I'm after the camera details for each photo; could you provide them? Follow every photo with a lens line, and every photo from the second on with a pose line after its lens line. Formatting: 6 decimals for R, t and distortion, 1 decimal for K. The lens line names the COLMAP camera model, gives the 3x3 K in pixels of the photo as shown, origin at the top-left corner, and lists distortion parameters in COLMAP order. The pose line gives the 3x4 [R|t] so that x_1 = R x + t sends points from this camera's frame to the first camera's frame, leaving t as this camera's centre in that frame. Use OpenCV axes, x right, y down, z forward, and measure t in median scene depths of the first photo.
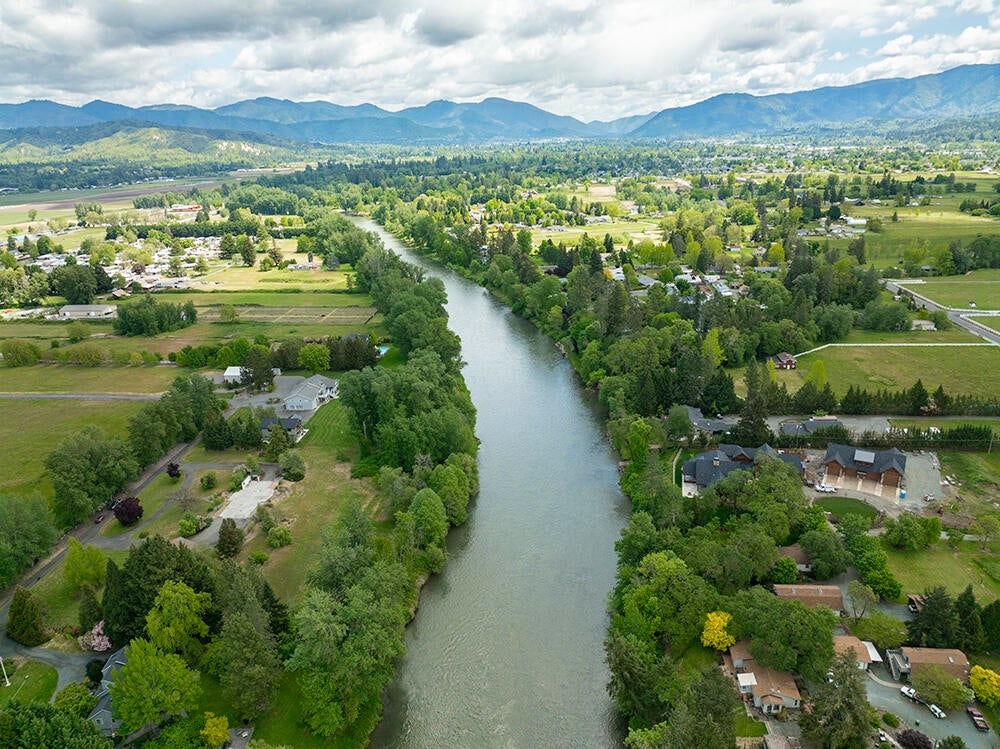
lens RADIAL K [[707.6, 0, 500.0], [0, 707.6, 374.5], [0, 0, 1]] dist [-0.061305, 0.041549]
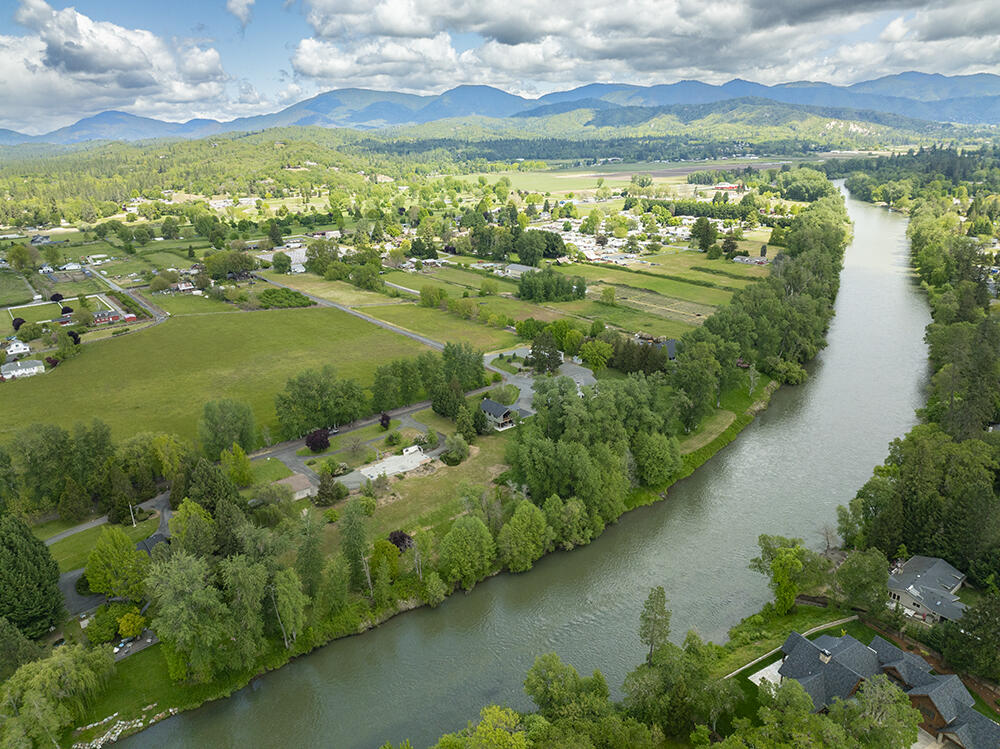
lens RADIAL K [[705.4, 0, 498.5], [0, 705.4, 368.7], [0, 0, 1]] dist [-0.043784, 0.019649]
pose [[0.685973, 0.241305, -0.686449, 0.190078], [-0.226416, 0.967361, 0.113795, -0.052018], [0.691503, 0.077363, 0.718219, 0.132397]]
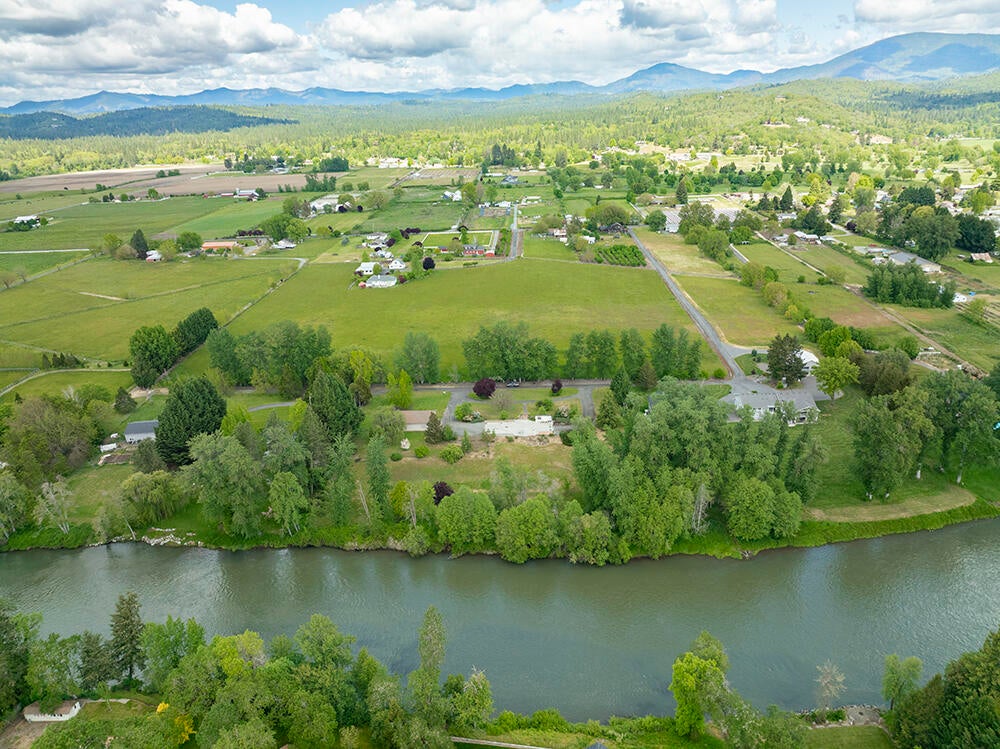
lens RADIAL K [[705.4, 0, 498.5], [0, 705.4, 368.7], [0, 0, 1]] dist [-0.043784, 0.019649]
pose [[0.052398, 0.379298, -0.923790, 0.260998], [-0.287628, 0.891592, 0.349763, -0.118109], [0.956308, 0.247381, 0.155814, 0.320720]]
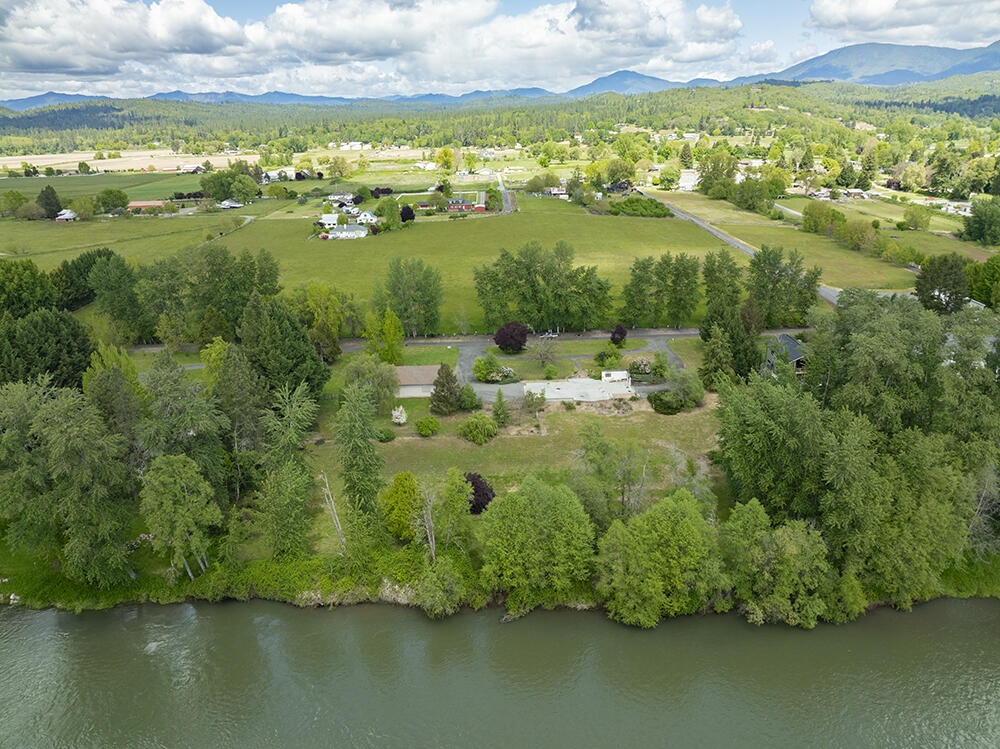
lens RADIAL K [[705.4, 0, 498.5], [0, 705.4, 368.7], [0, 0, 1]] dist [-0.043784, 0.019649]
pose [[0.105125, 0.368902, -0.923504, 0.112503], [-0.297946, 0.897674, 0.324668, -0.018613], [0.948777, 0.241024, 0.204281, 0.322133]]
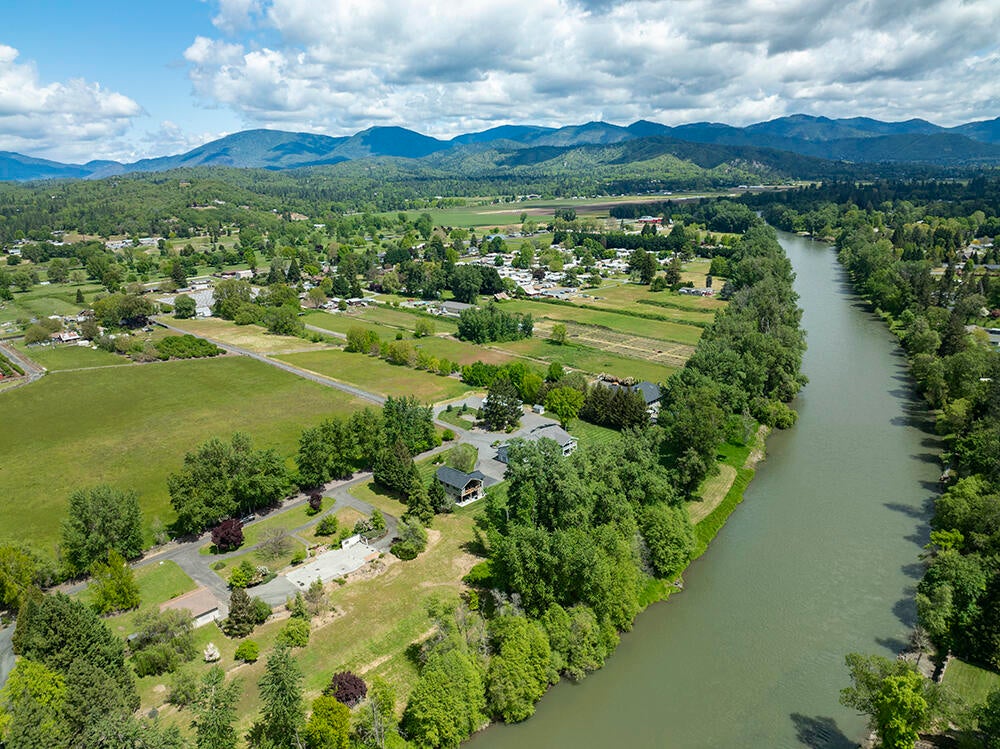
lens RADIAL K [[705.4, 0, 498.5], [0, 705.4, 368.7], [0, 0, 1]] dist [-0.043784, 0.019649]
pose [[0.766964, 0.179618, -0.616038, 0.106945], [-0.198795, 0.979303, 0.038036, -0.048912], [0.610120, 0.093293, 0.786797, 0.185612]]
